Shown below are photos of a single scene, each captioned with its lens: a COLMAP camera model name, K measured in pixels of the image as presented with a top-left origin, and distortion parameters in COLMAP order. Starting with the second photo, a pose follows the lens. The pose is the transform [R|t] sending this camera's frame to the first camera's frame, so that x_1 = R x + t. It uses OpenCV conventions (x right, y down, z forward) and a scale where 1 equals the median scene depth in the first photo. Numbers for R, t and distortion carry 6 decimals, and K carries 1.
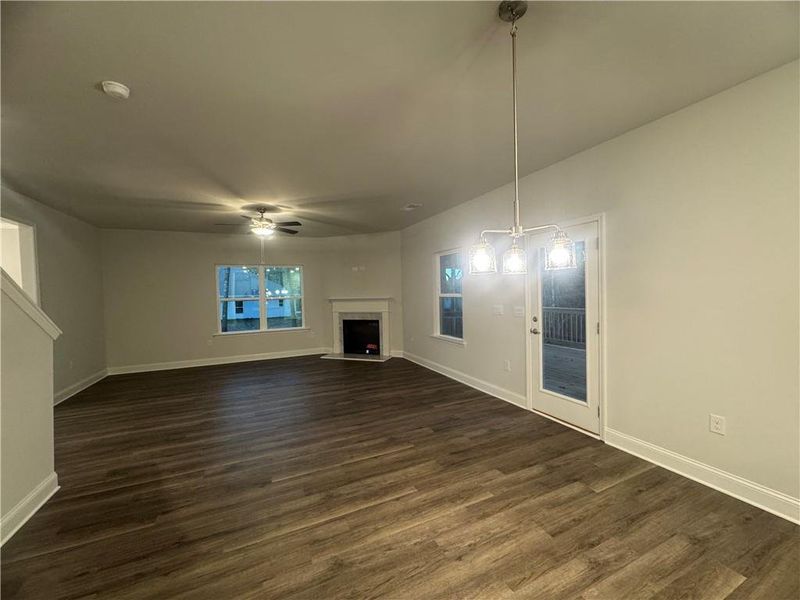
lens RADIAL K [[326.1, 0, 395.2], [0, 326.1, 297.8], [0, 0, 1]] dist [0.001711, 0.000067]
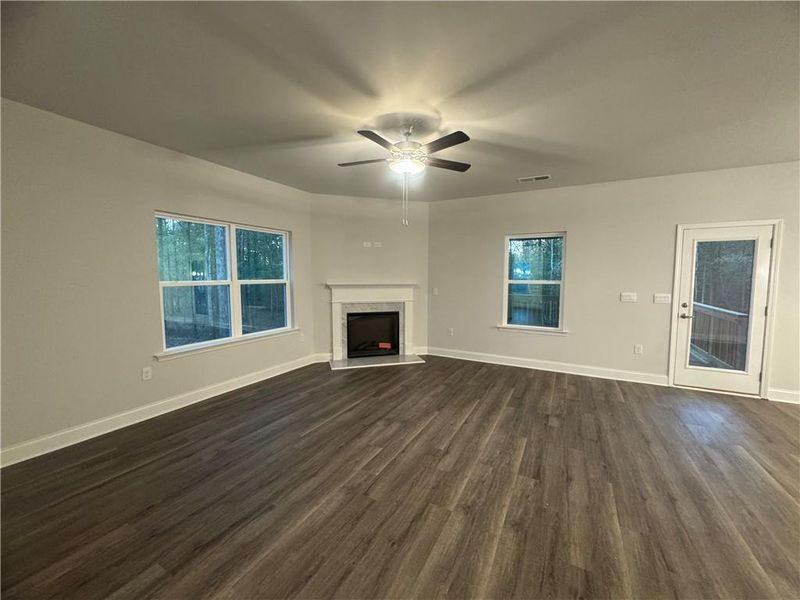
lens RADIAL K [[326.1, 0, 401.5], [0, 326.1, 299.4], [0, 0, 1]] dist [0.001711, 0.000067]
pose [[0.791582, -0.019771, 0.610743, -0.656337], [-0.010086, 0.998918, 0.045409, 0.002772], [-0.610979, -0.042105, 0.790526, 0.455413]]
